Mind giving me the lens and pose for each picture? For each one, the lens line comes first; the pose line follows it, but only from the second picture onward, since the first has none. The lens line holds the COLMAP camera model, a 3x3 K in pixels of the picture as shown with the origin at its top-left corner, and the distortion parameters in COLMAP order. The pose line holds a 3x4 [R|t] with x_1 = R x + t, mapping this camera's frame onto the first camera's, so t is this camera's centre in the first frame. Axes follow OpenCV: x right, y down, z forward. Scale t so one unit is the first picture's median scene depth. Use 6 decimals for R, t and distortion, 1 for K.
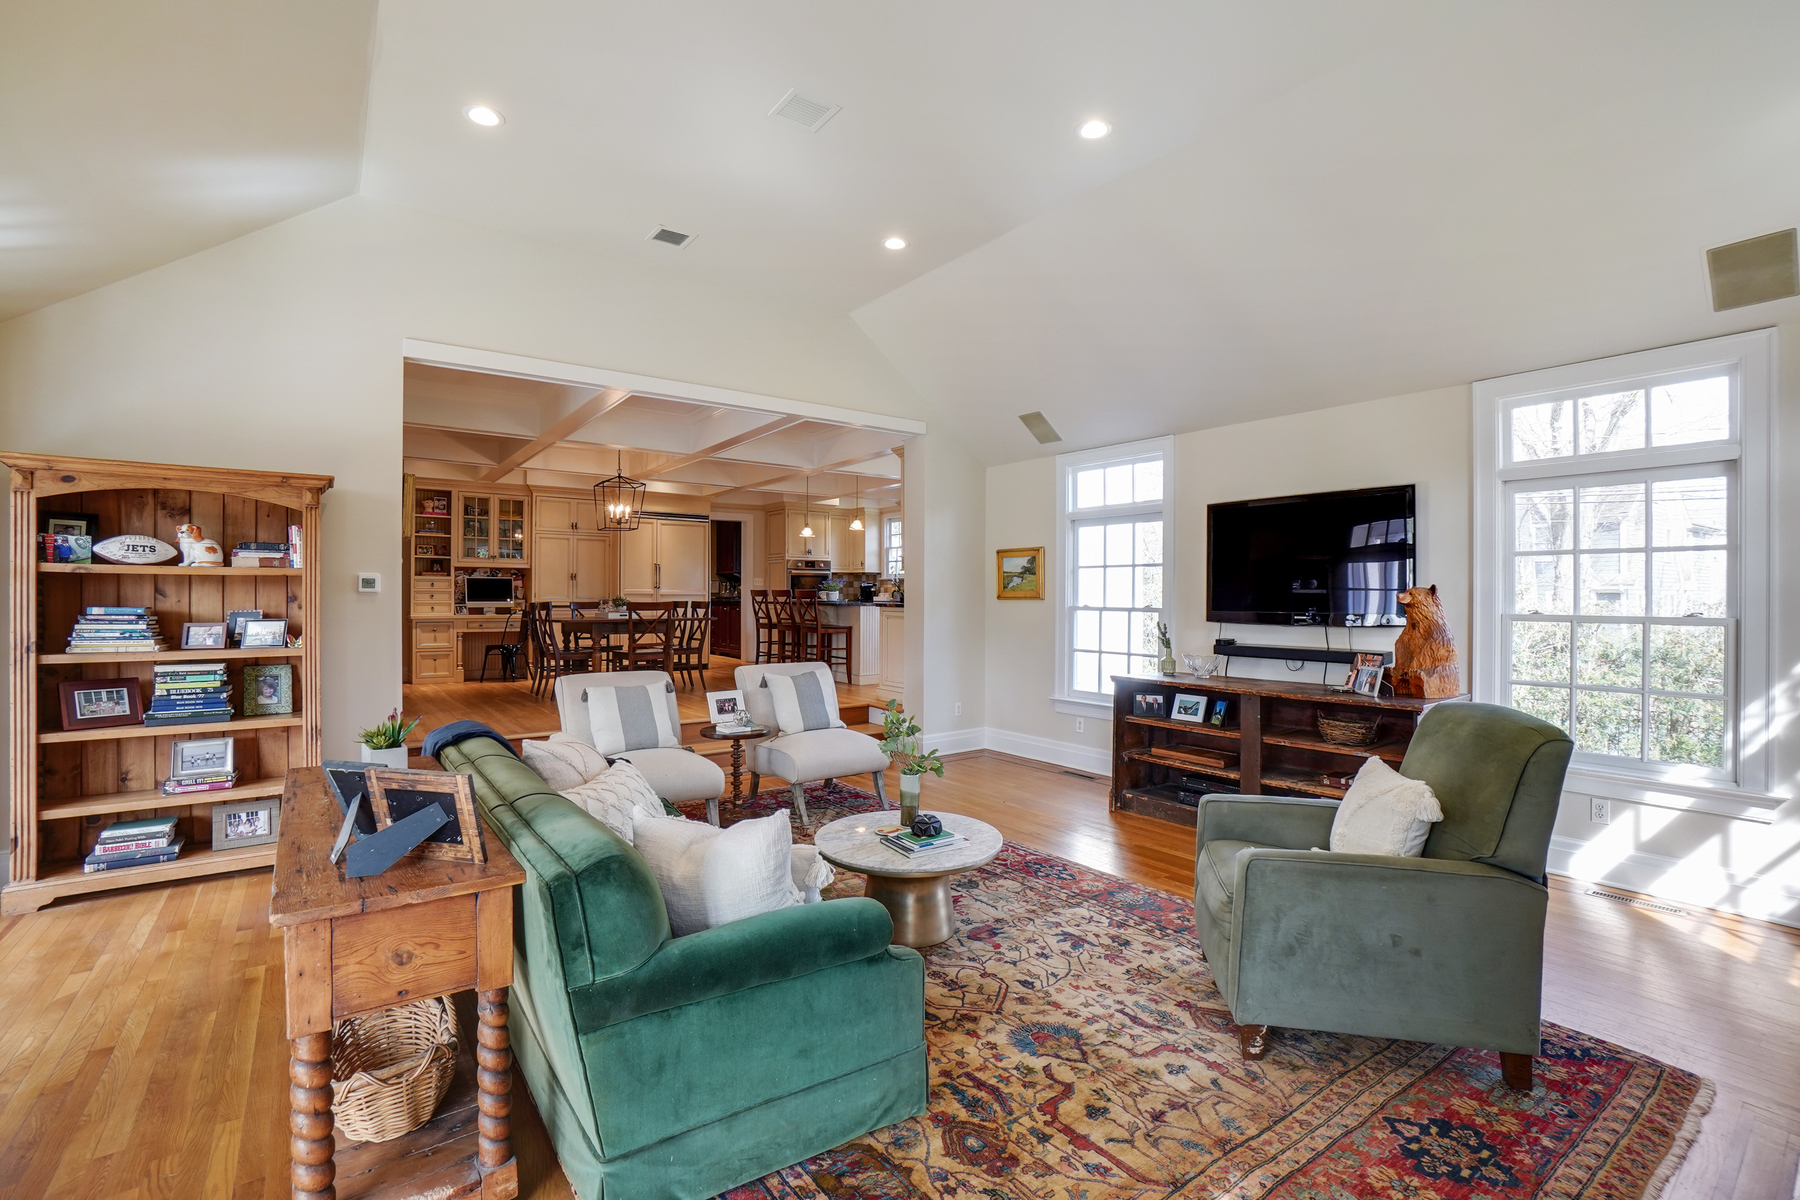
lens RADIAL K [[793.8, 0, 863.5], [0, 793.8, 593.5], [0, 0, 1]] dist [-0.040934, 0.002390]
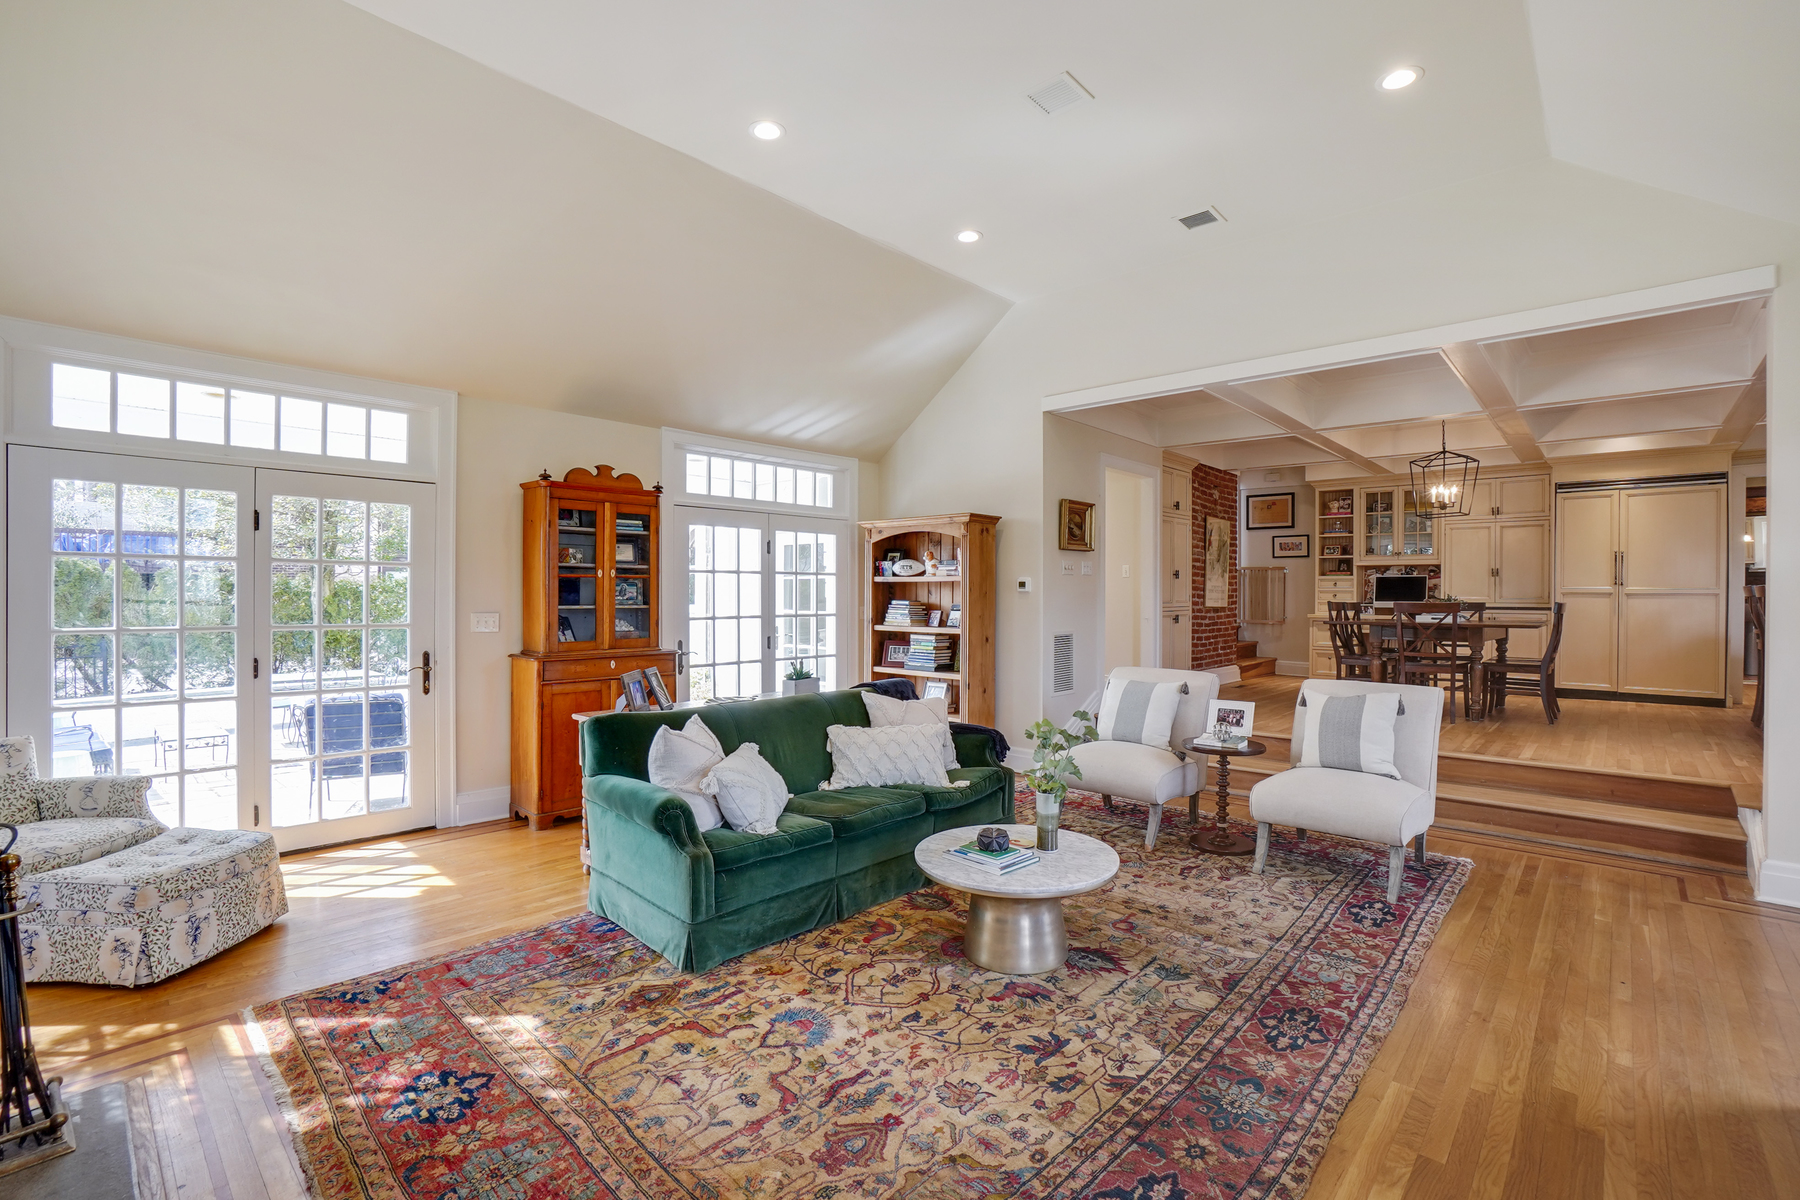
lens RADIAL K [[793.8, 0, 903.2], [0, 793.8, 597.8], [0, 0, 1]] dist [-0.040934, 0.002390]
pose [[0.210907, 0.003016, -0.977501, 0.819294], [0.001700, 0.999993, 0.003452, 0.004808], [0.977505, -0.002390, 0.210900, 0.596543]]
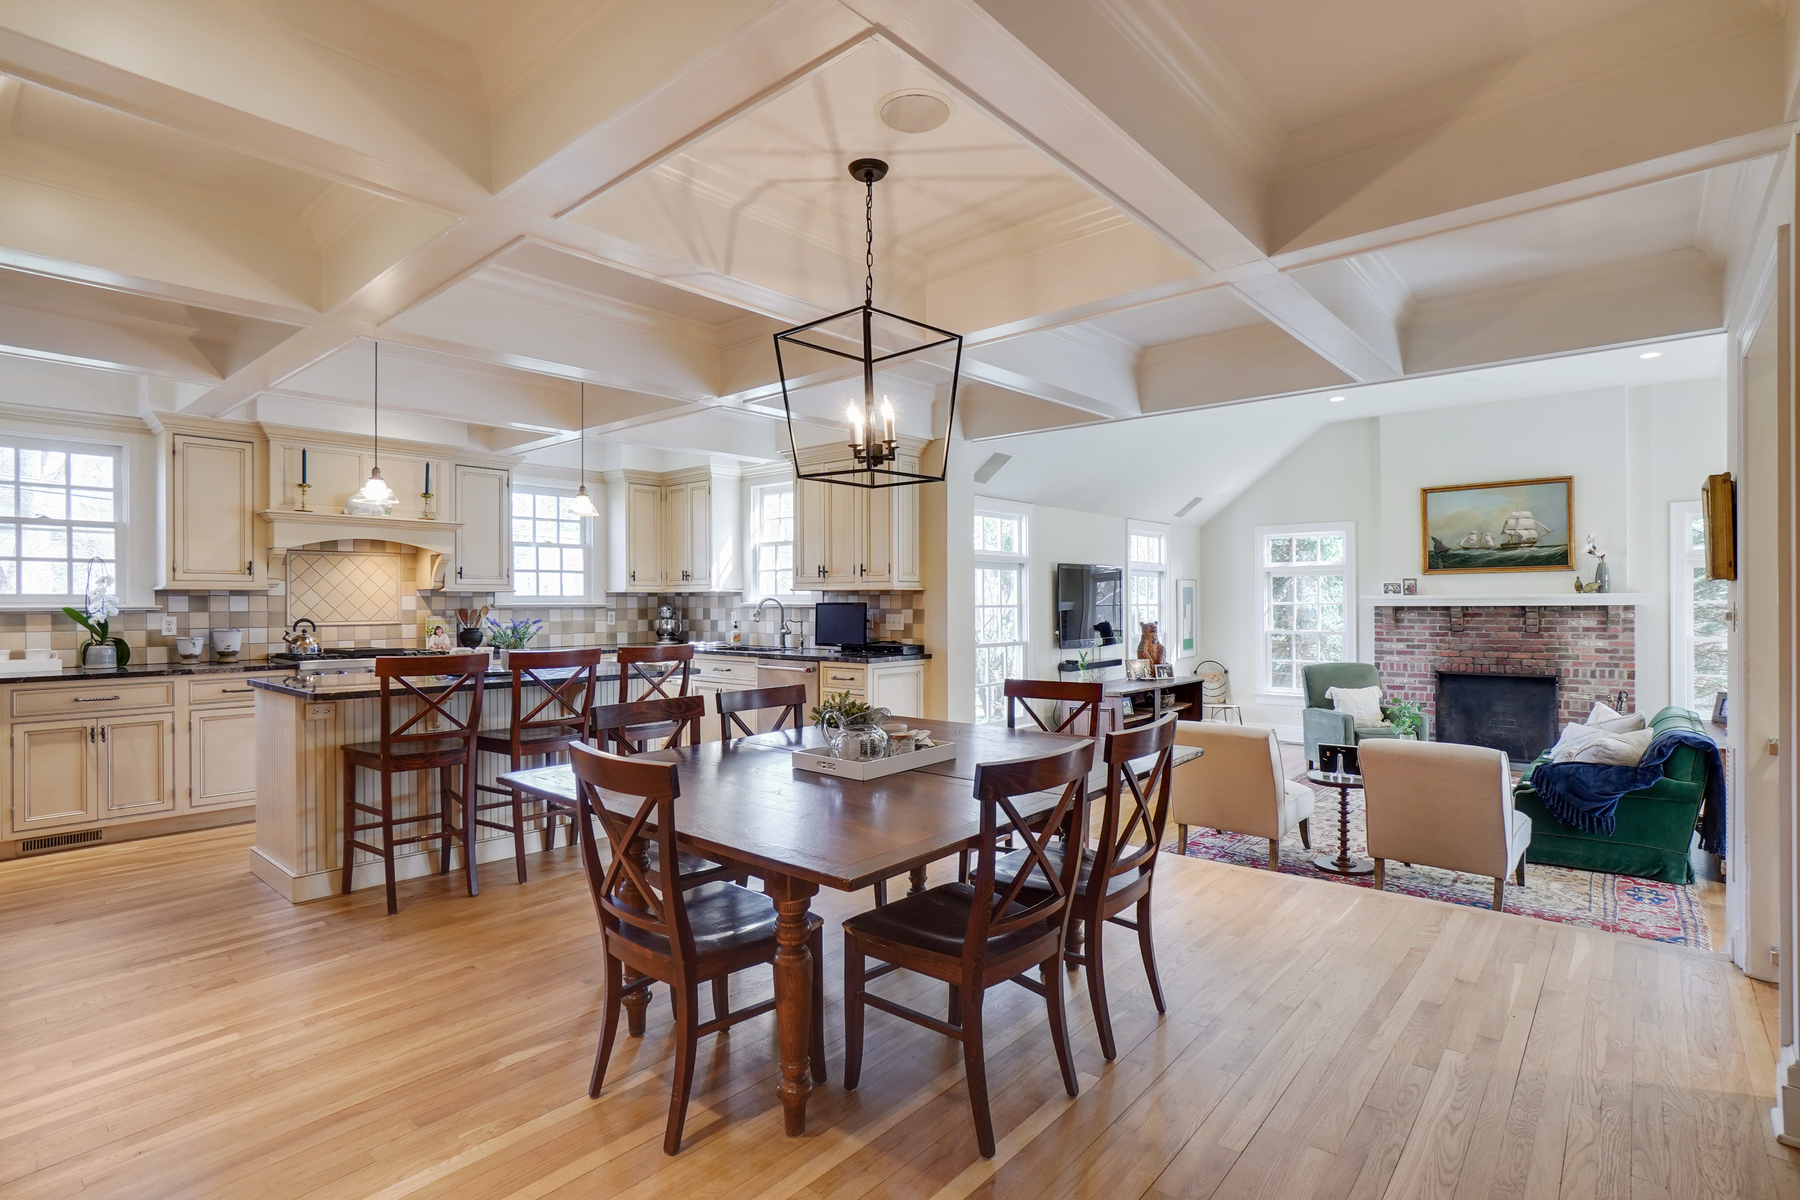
lens RADIAL K [[900.7, 0, 891.6], [0, 900.7, 600.2], [0, 0, 1]] dist [-0.034379, -0.000452]
pose [[-0.251697, -0.000307, 0.967806, -1.444734], [0.001817, 0.999998, 0.000790, -0.073564], [-0.967804, 0.001958, -0.251696, 2.399746]]
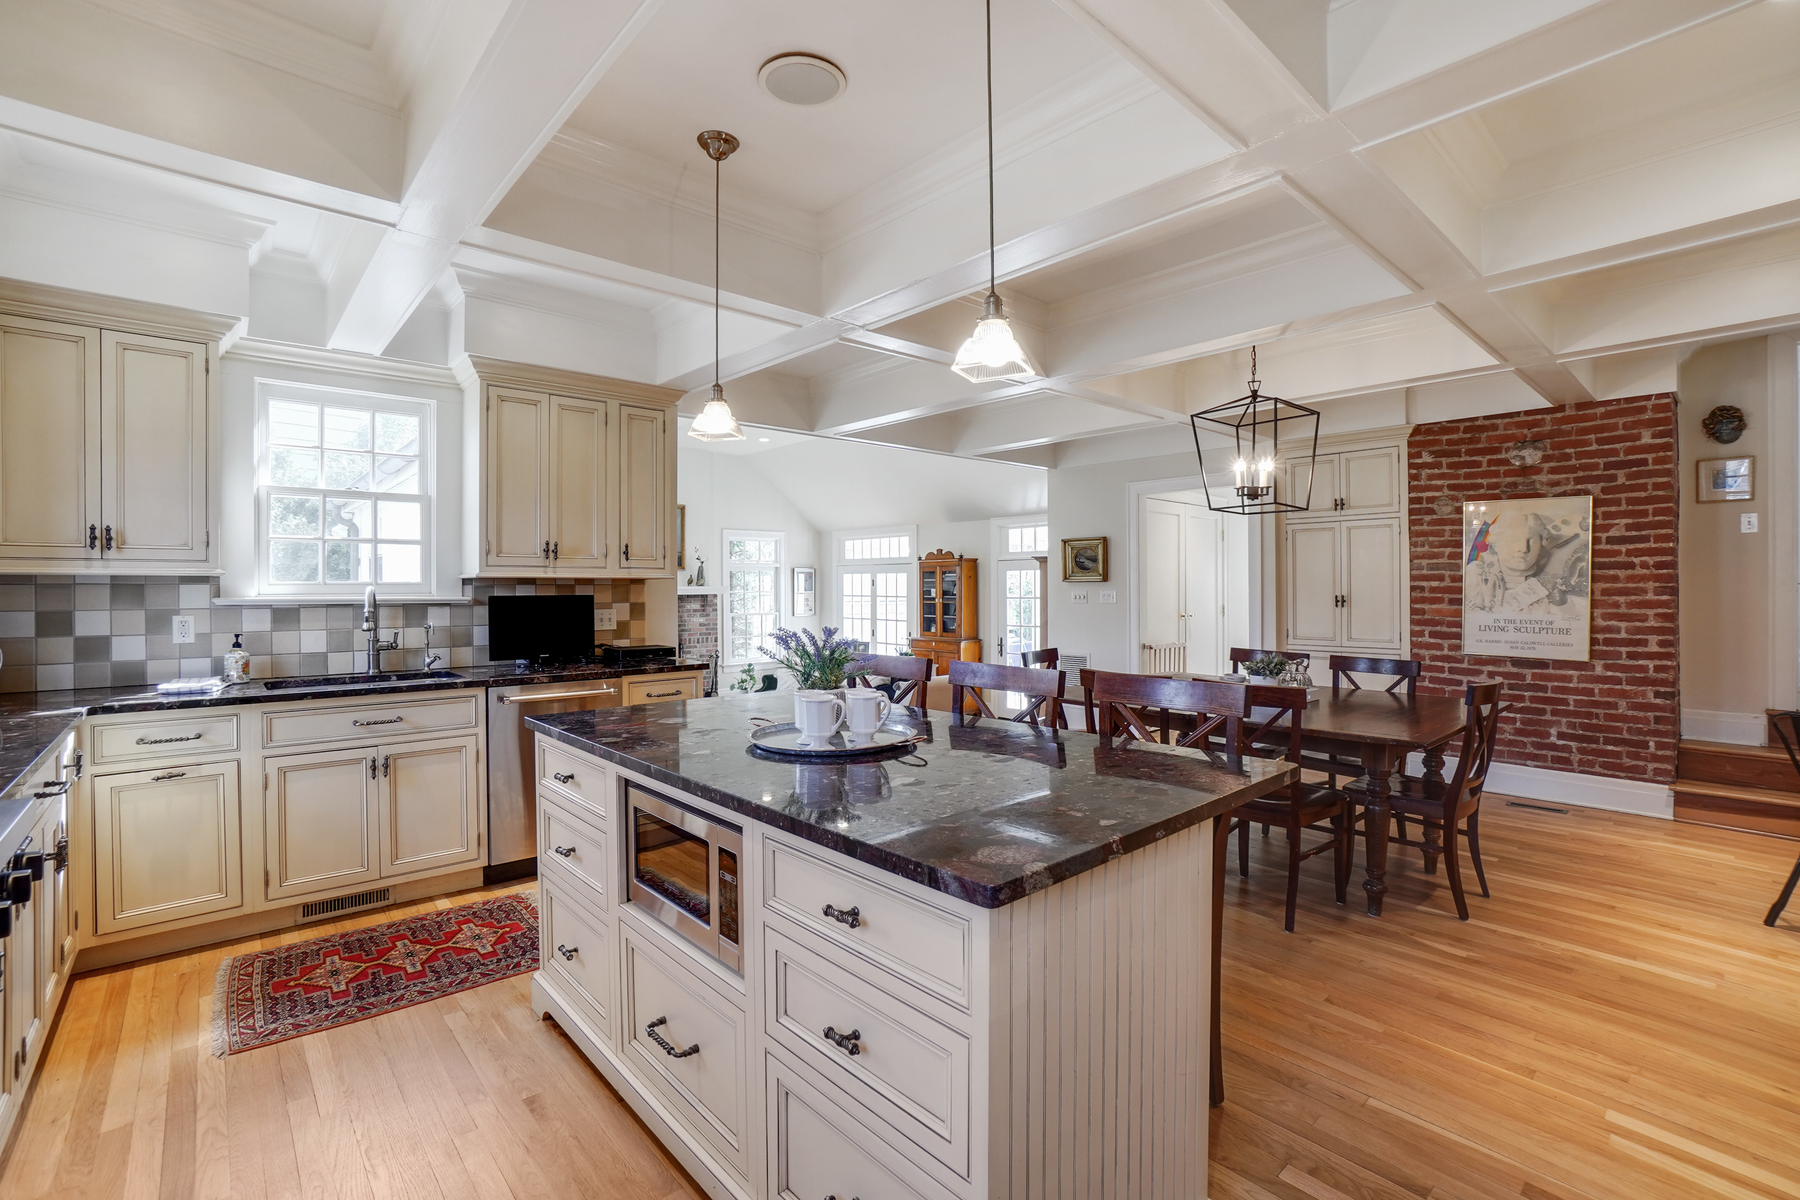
lens RADIAL K [[793.8, 0, 899.9], [0, 793.8, 590.7], [0, 0, 1]] dist [-0.040934, 0.002390]
pose [[-0.991261, 0.002347, -0.131894, -0.088813], [0.002019, 0.999995, 0.002620, -0.075594], [0.131900, 0.002331, -0.991260, 3.173483]]
